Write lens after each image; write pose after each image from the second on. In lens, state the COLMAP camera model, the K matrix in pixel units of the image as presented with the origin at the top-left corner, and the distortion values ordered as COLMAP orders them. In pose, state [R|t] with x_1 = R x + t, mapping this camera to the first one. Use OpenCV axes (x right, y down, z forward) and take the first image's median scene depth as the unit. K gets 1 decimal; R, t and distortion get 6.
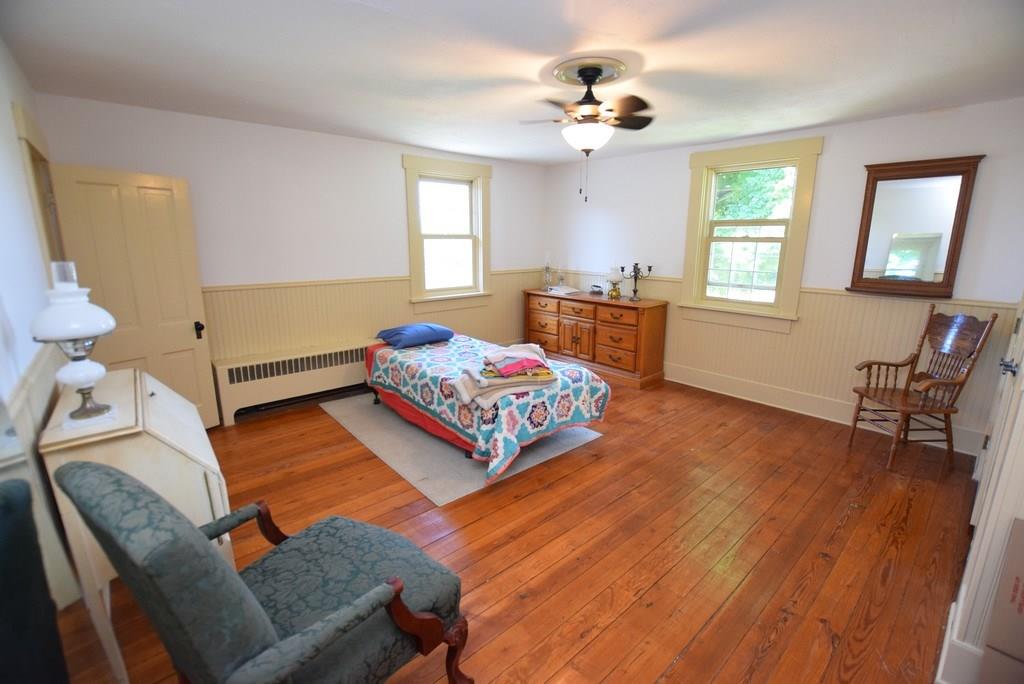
lens RADIAL K [[452.3, 0, 515.2], [0, 452.3, 341.5], [0, 0, 1]] dist [-0.020298, -0.000708]
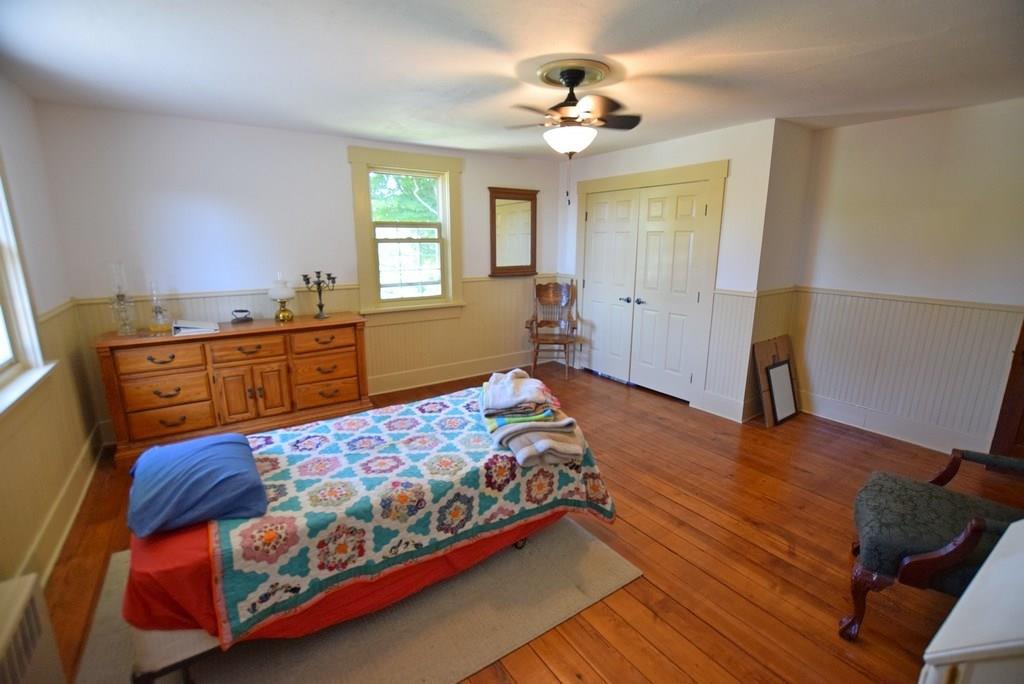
lens RADIAL K [[452.3, 0, 511.9], [0, 452.3, 341.6], [0, 0, 1]] dist [-0.020298, -0.000708]
pose [[0.131927, -0.221201, 0.966264, -0.637412], [0.219897, 0.957027, 0.189063, -0.171099], [-0.966561, 0.187536, 0.174899, 0.724311]]
